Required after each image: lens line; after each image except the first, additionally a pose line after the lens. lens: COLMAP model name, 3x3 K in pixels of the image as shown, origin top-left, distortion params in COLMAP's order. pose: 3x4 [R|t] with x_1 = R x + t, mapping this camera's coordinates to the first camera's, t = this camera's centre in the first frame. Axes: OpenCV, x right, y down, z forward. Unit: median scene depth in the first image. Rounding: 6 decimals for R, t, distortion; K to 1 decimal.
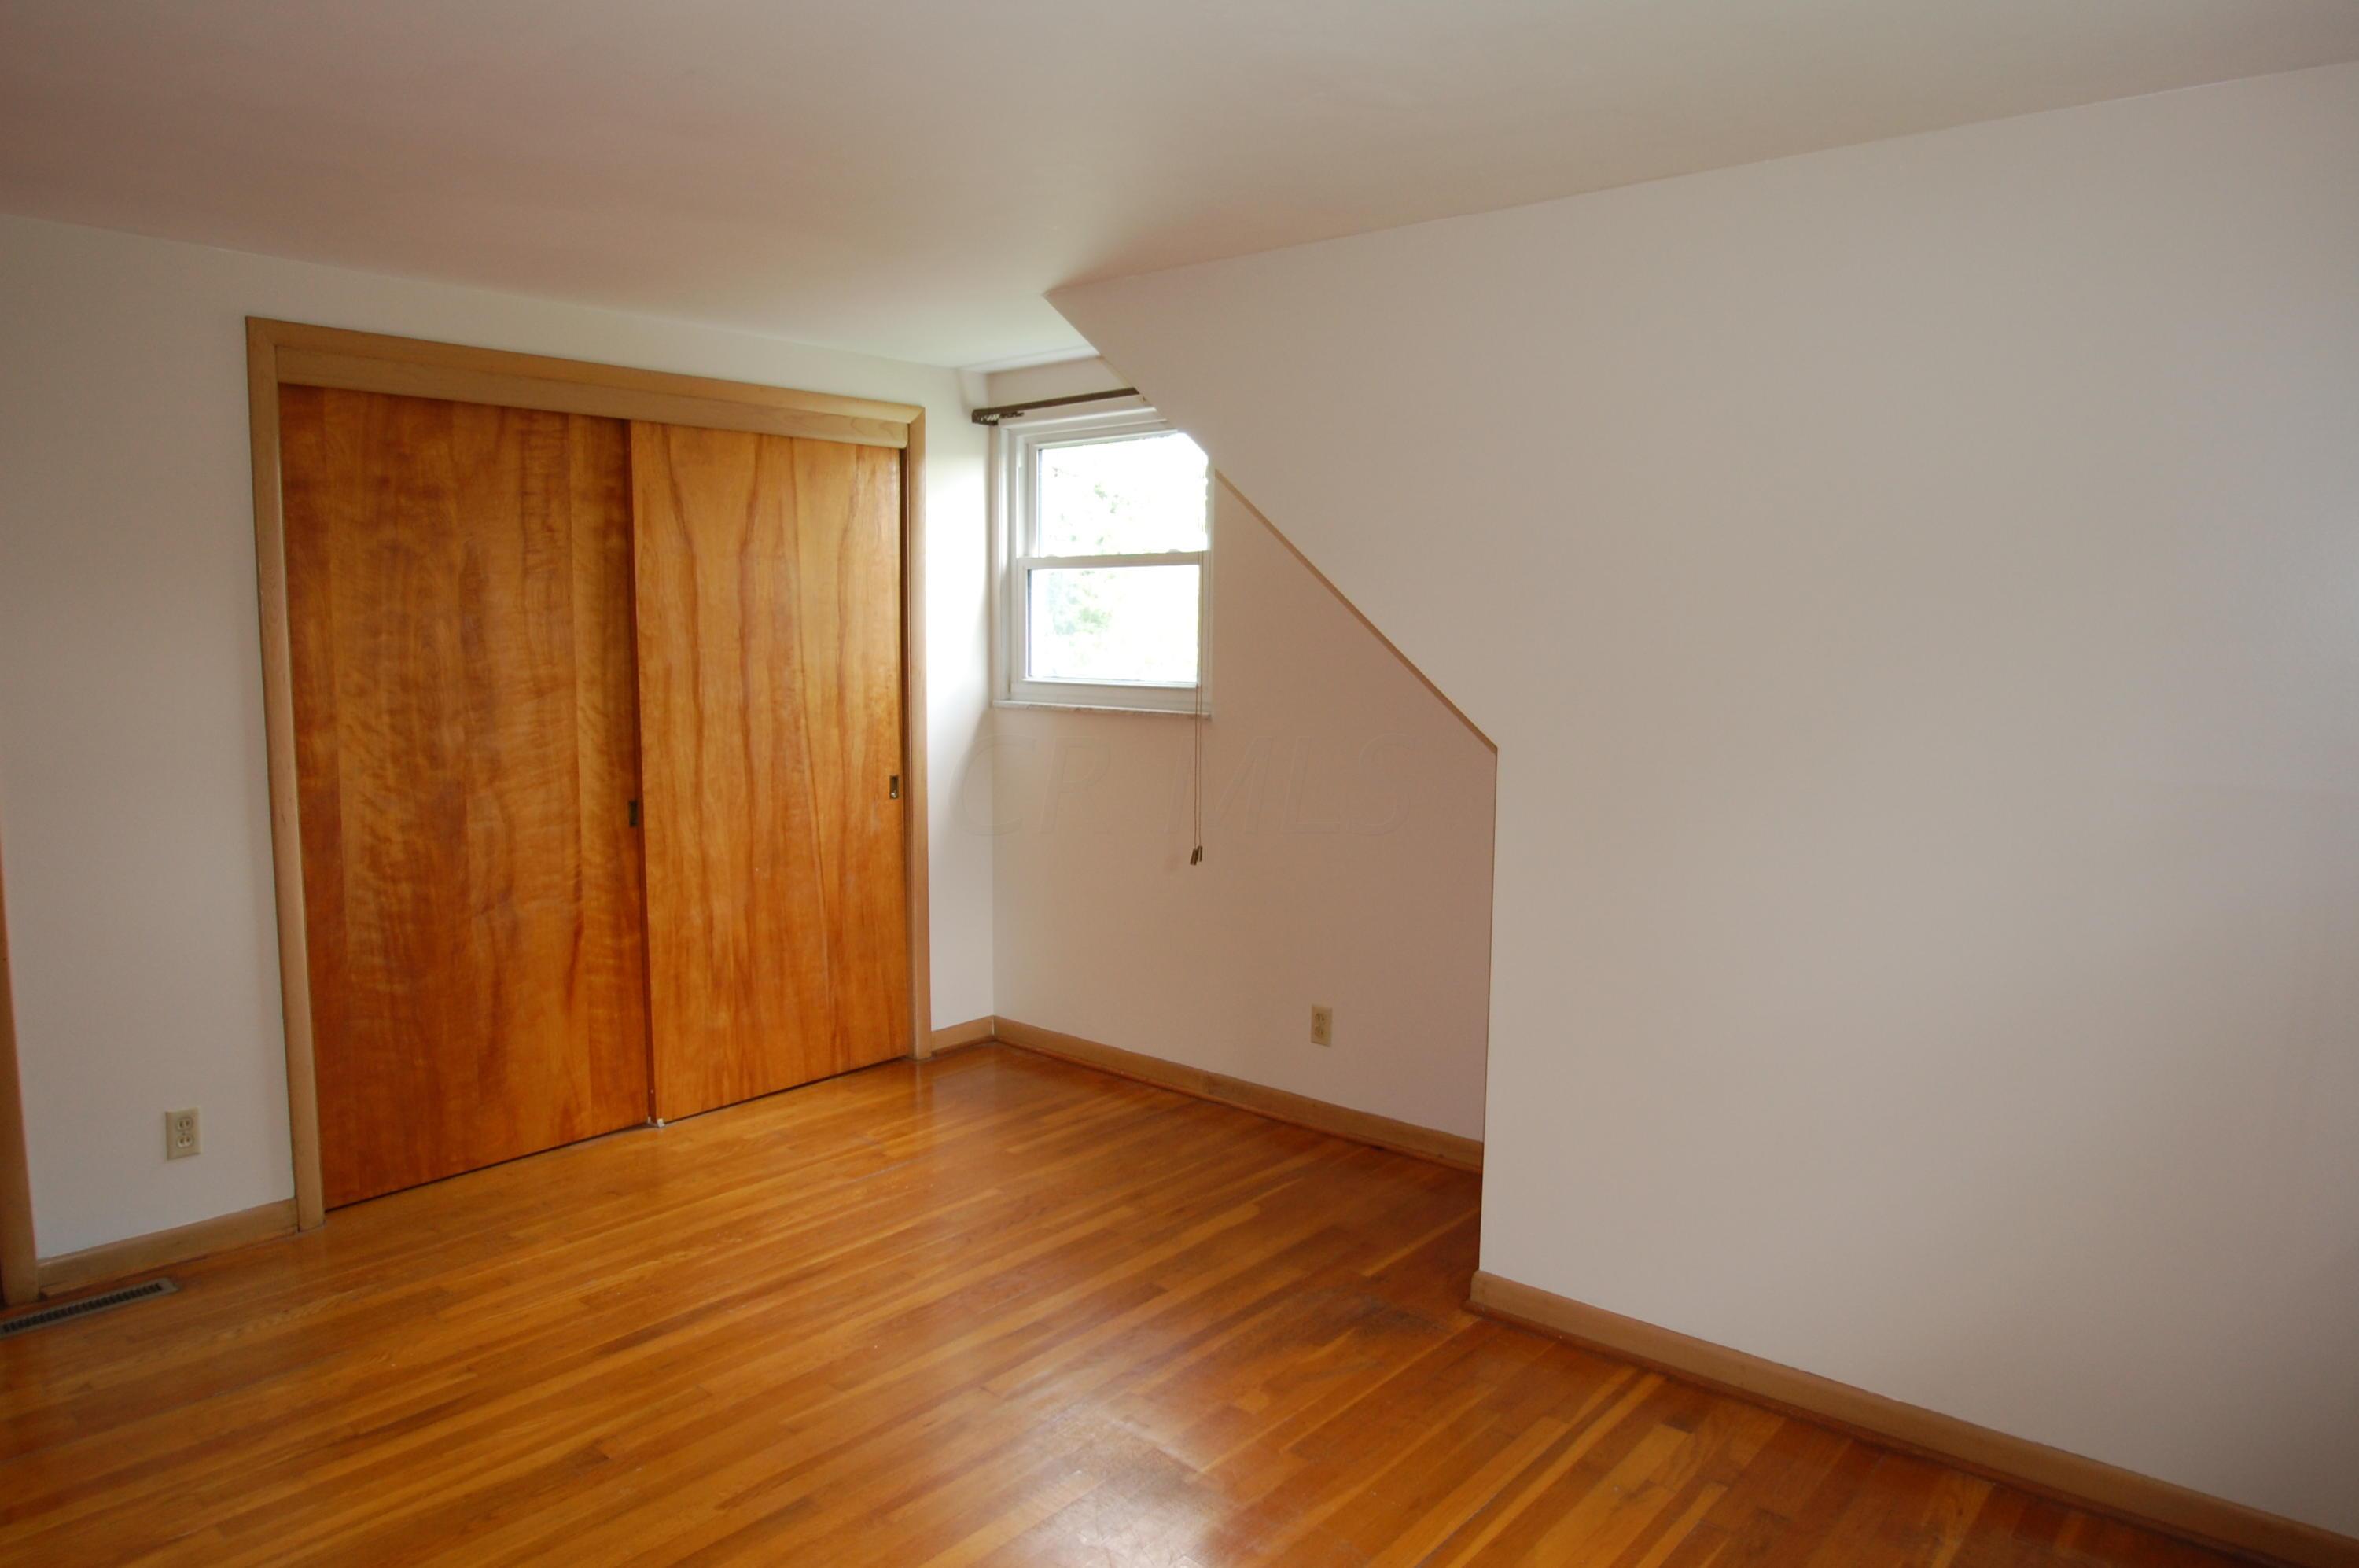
lens RADIAL K [[1493.0, 0, 1179.5], [0, 1493.0, 784.0], [0, 0, 1]] dist [-0.019613, -0.002307]
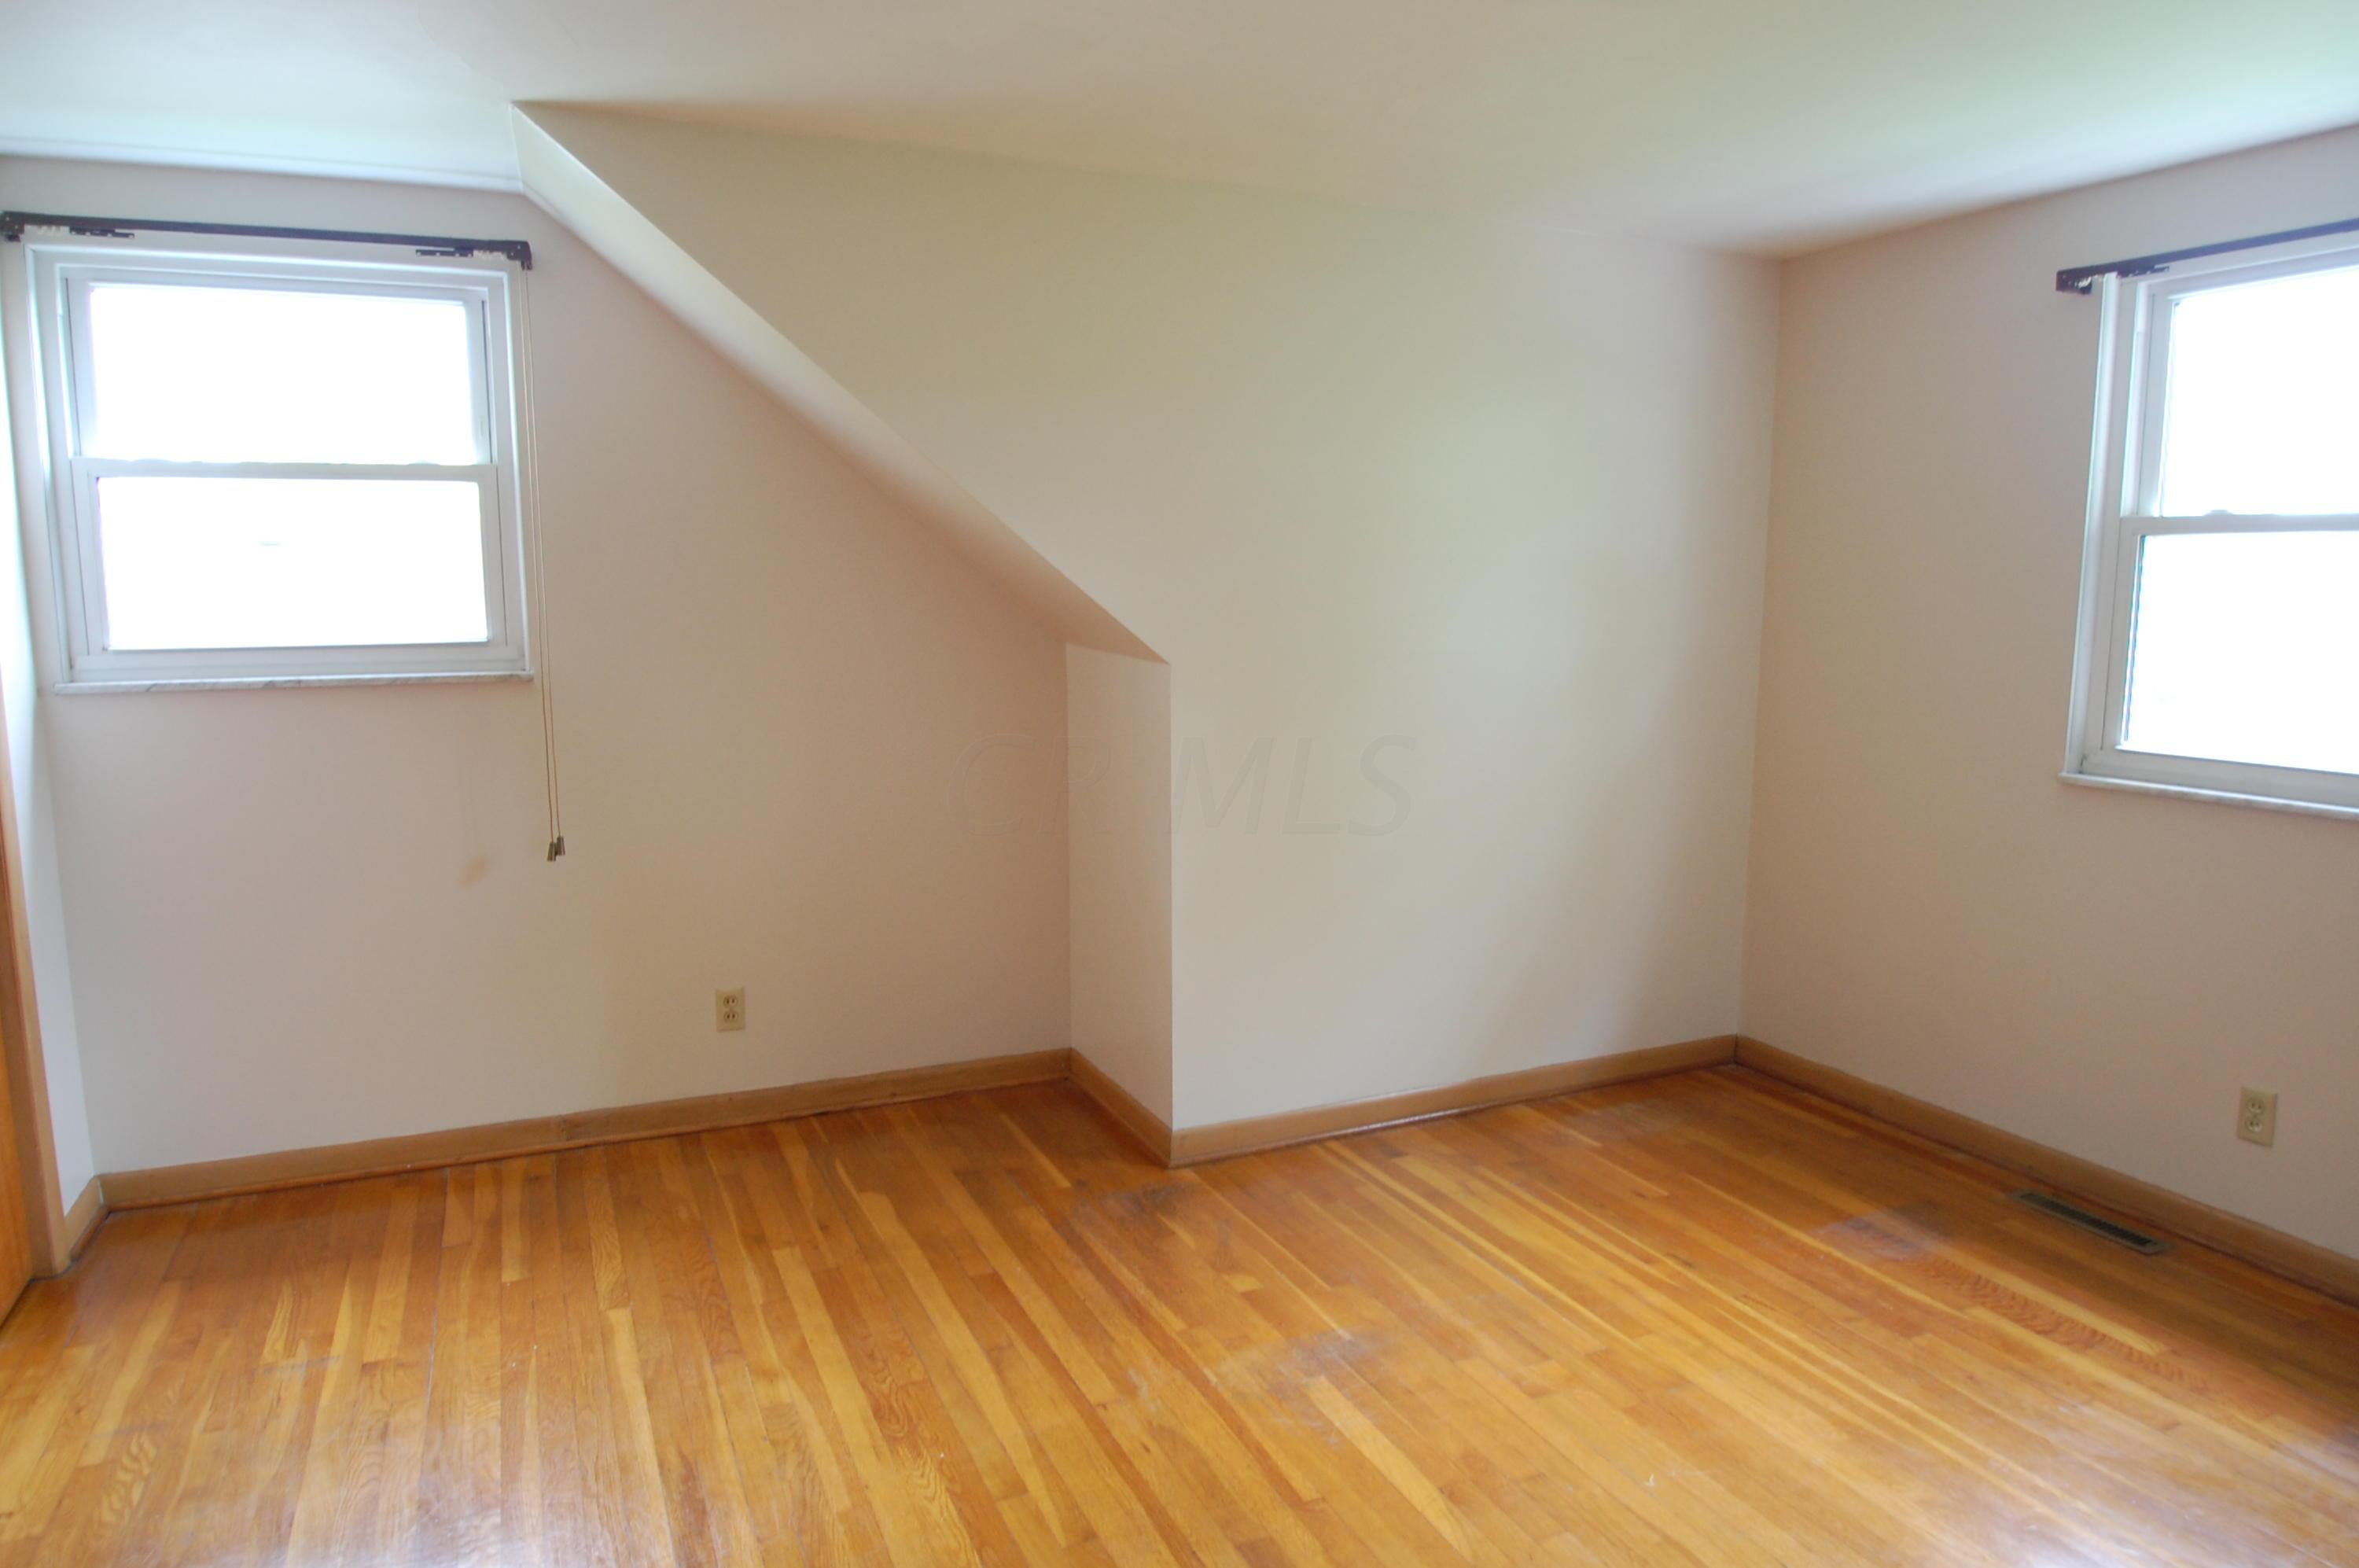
lens RADIAL K [[1493.0, 0, 1179.5], [0, 1493.0, 784.0], [0, 0, 1]] dist [-0.019613, -0.002307]
pose [[0.421932, -0.131603, 0.897025, -0.587753], [0.098838, 0.990189, 0.098780, -0.034810], [-0.901224, 0.046982, 0.430800, 0.371557]]
